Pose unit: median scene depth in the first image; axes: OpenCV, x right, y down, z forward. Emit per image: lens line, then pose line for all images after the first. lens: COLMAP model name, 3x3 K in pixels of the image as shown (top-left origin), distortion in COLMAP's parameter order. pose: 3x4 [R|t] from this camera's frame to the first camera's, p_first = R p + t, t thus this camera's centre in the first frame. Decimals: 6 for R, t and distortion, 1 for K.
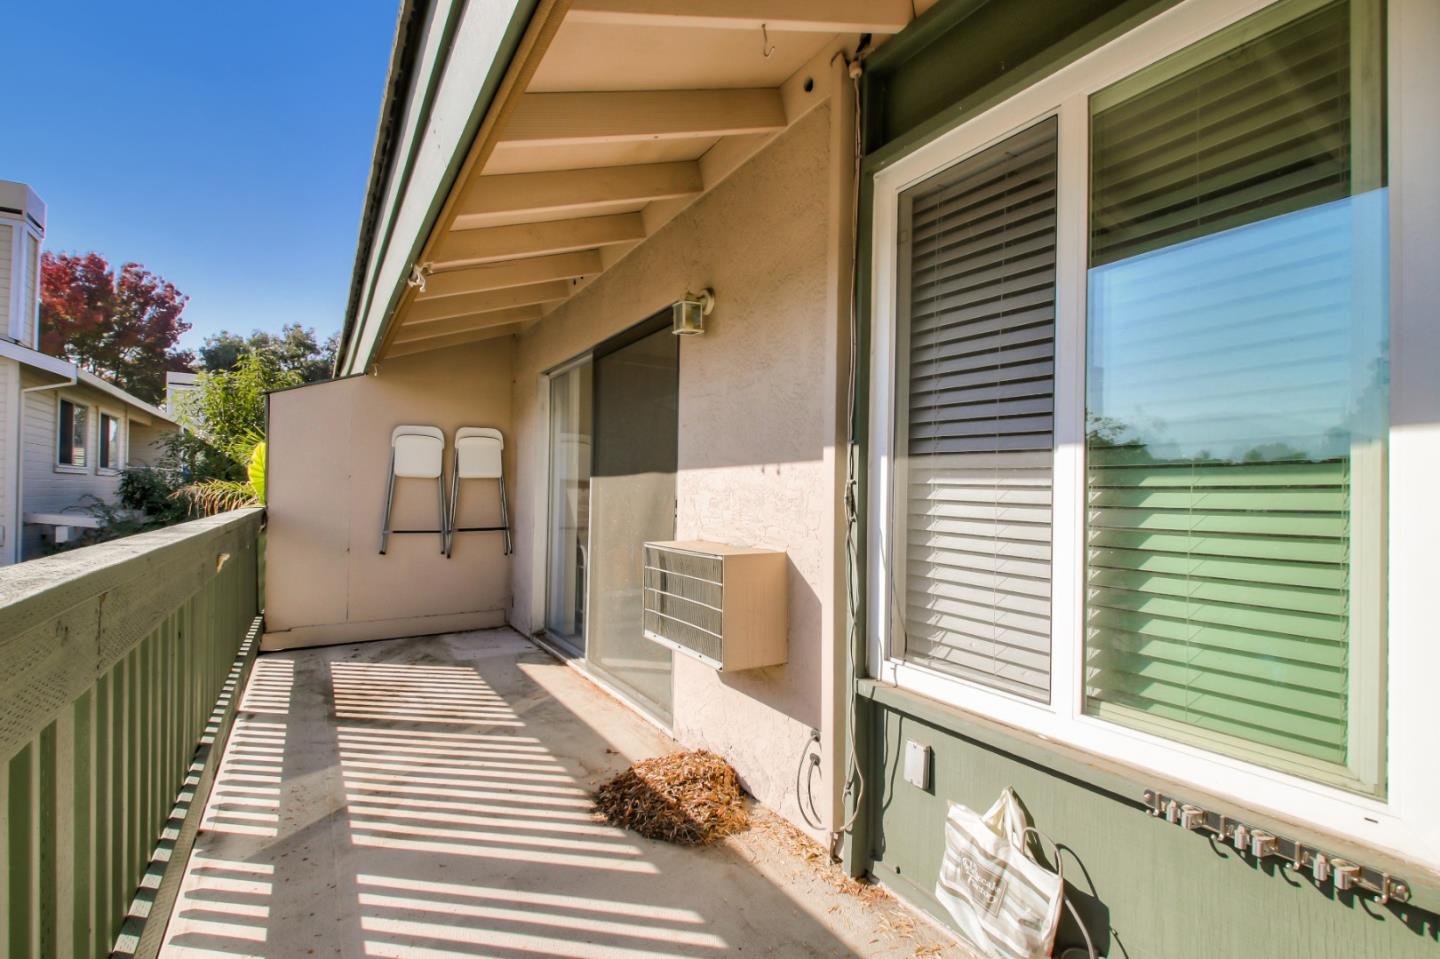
lens RADIAL K [[658.0, 0, 719.5], [0, 658.0, 485.2], [0, 0, 1]] dist [0.002775, -0.019968]
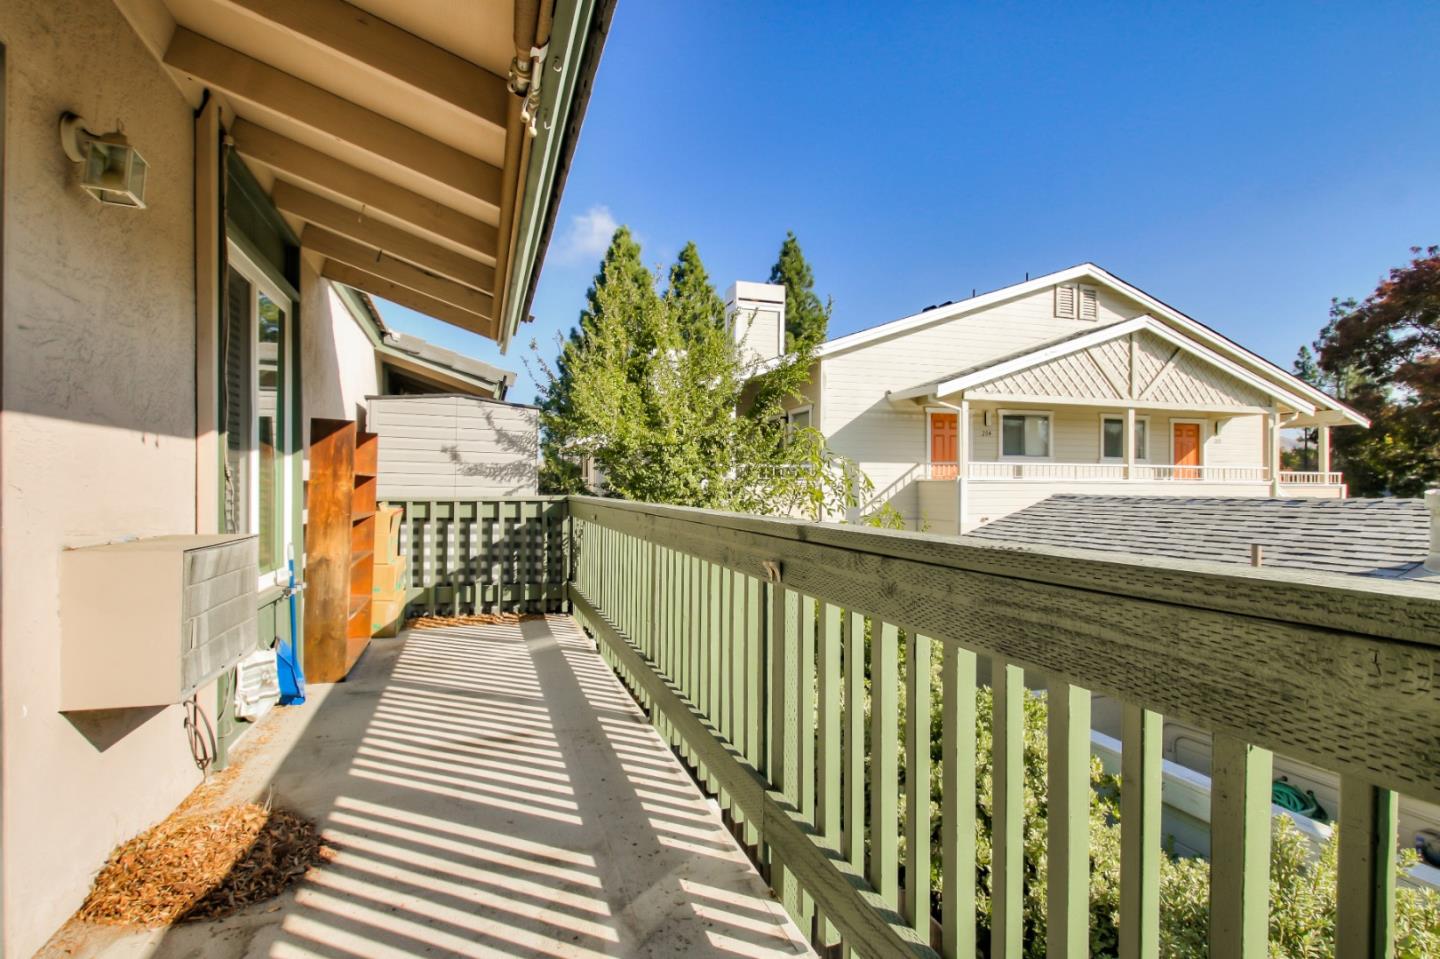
lens RADIAL K [[658.0, 0, 719.5], [0, 658.0, 485.2], [0, 0, 1]] dist [0.002775, -0.019968]
pose [[-0.977055, -0.022059, 0.211841, -0.877783], [-0.022250, 0.999751, 0.001481, 0.019809], [-0.211821, -0.003267, -0.977303, 1.782352]]
